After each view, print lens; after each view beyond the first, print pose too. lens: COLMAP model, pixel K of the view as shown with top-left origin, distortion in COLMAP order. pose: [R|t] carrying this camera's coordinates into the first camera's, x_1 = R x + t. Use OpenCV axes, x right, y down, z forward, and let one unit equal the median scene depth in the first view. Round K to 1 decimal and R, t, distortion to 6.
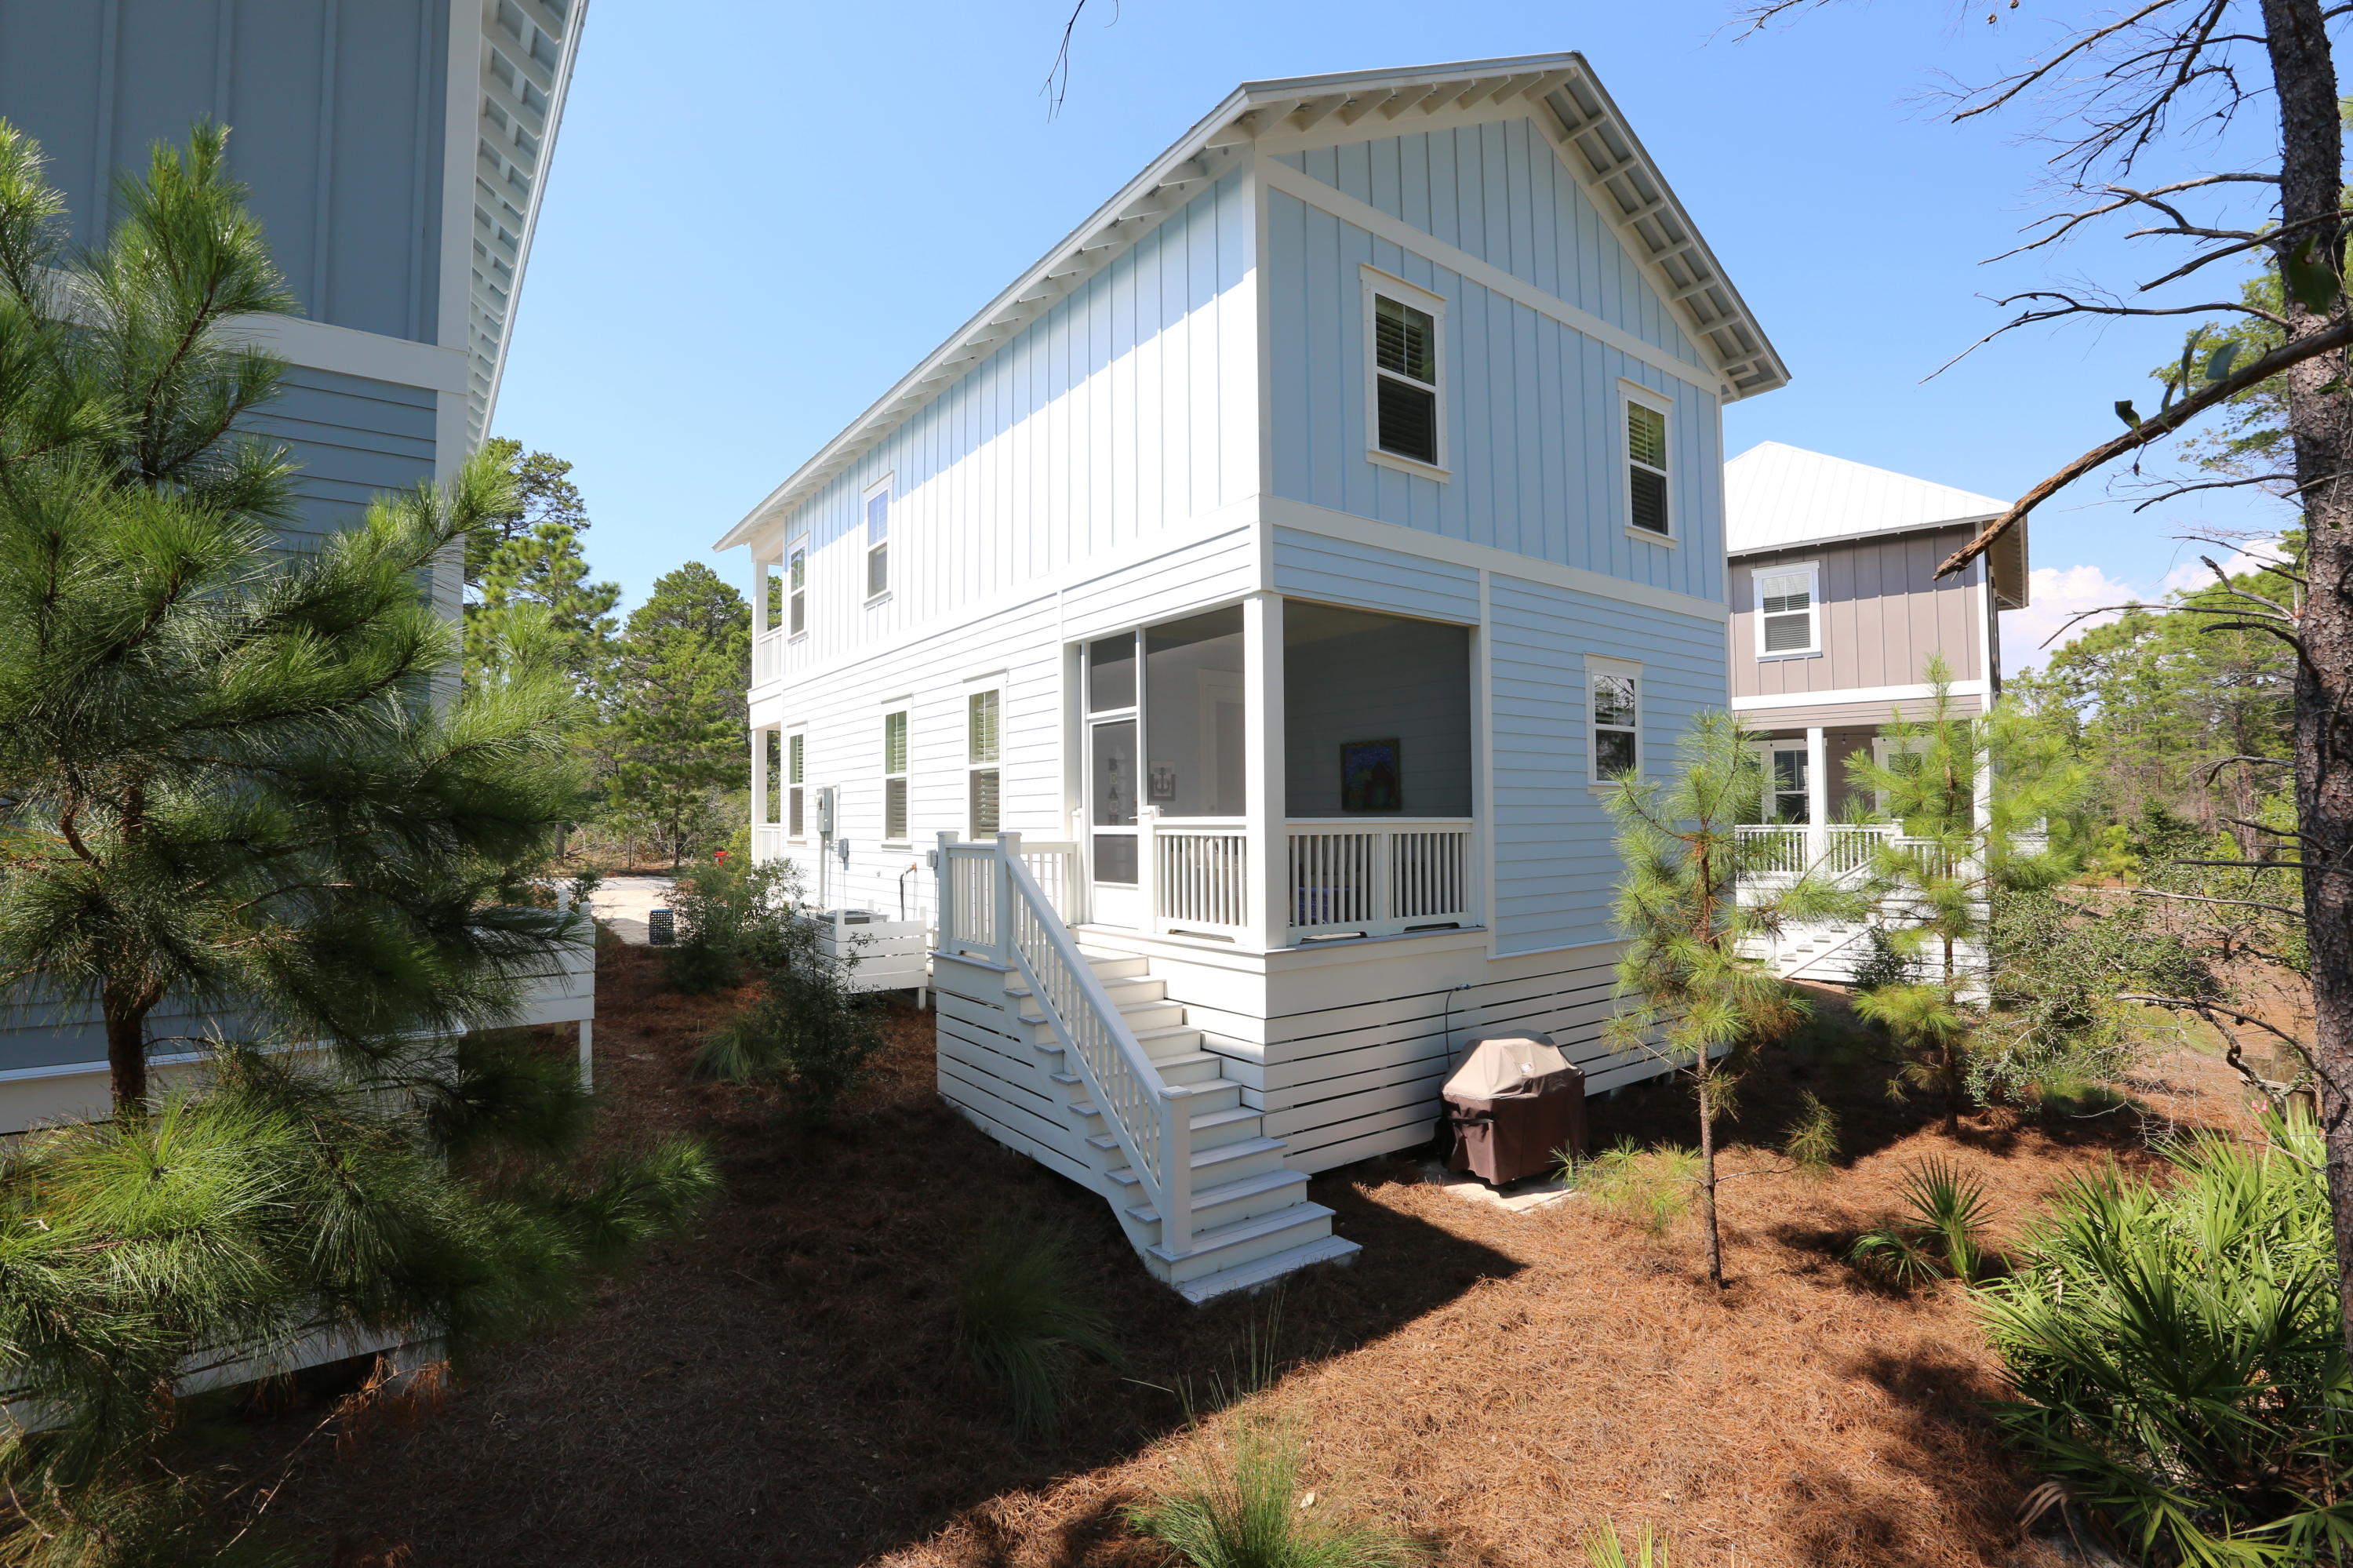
lens RADIAL K [[1078.5, 0, 1175.7], [0, 1078.5, 772.0], [0, 0, 1]] dist [-0.024317, 0.001276]
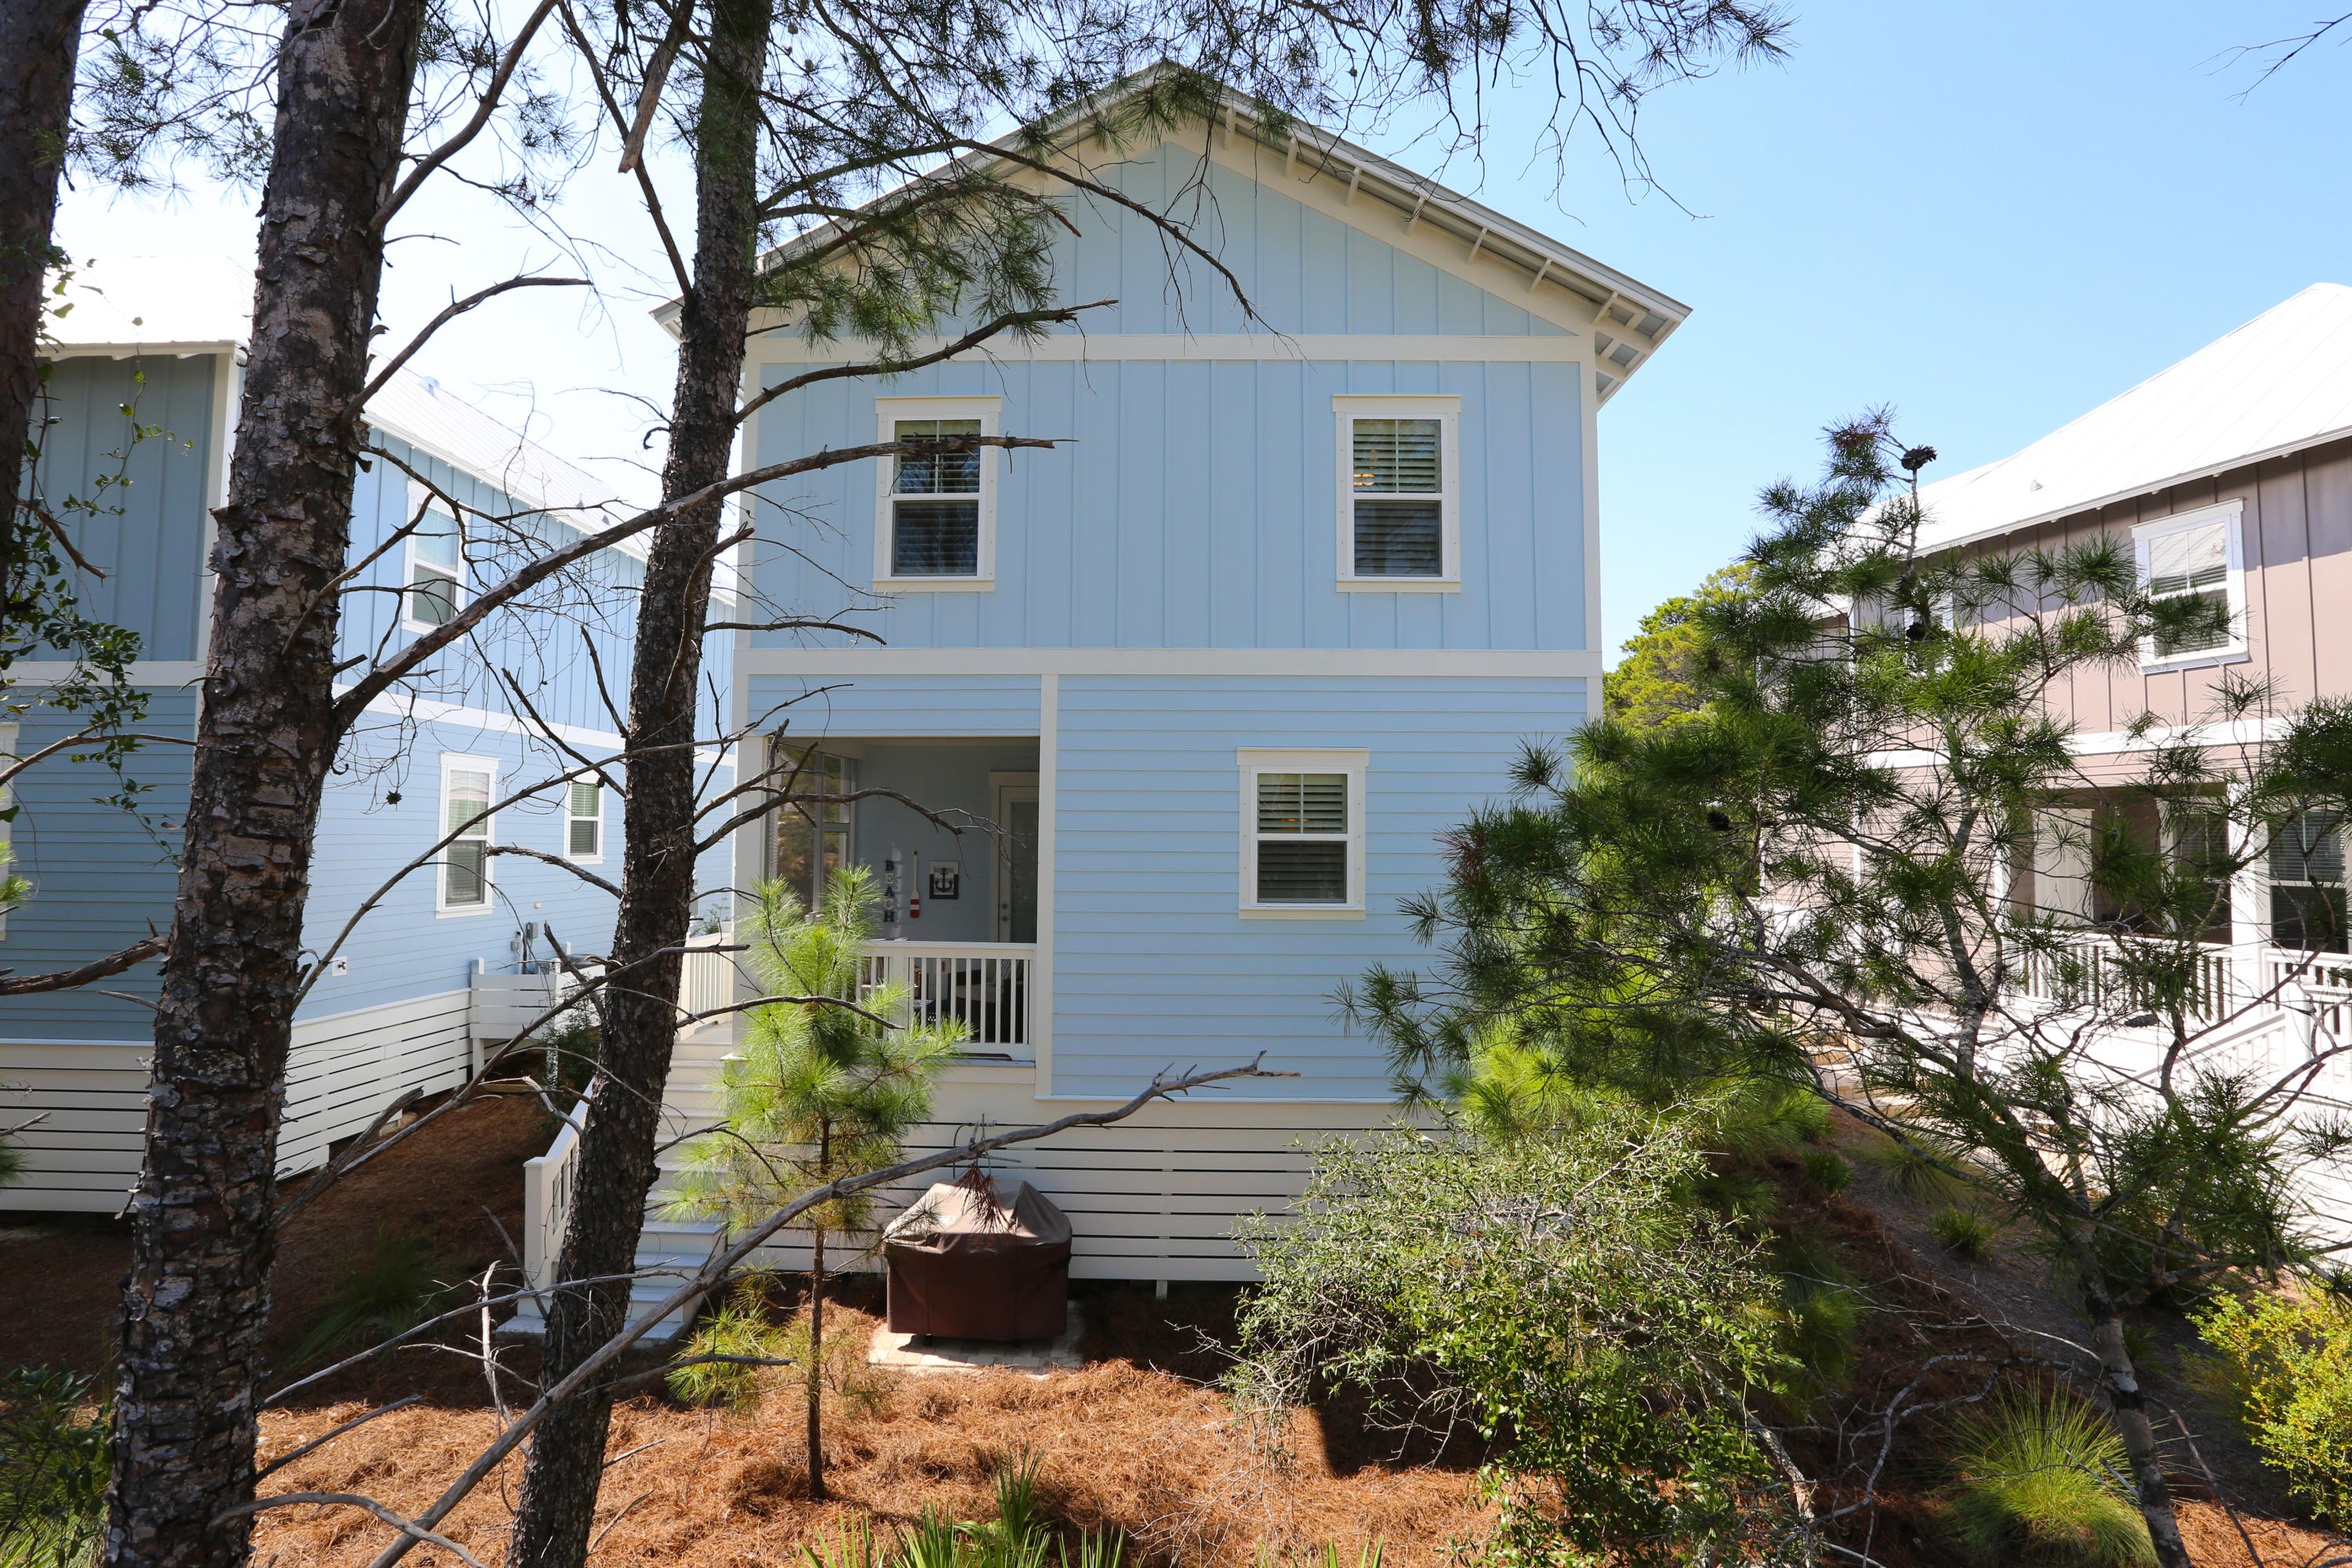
lens RADIAL K [[1078.0, 0, 1177.7], [0, 1078.0, 797.8], [0, 0, 1]] dist [-0.024317, 0.001276]
pose [[0.787939, -0.008474, -0.615696, 0.942472], [0.016137, 0.999846, 0.006891, -0.088198], [0.615542, -0.015366, 0.787954, 0.340924]]
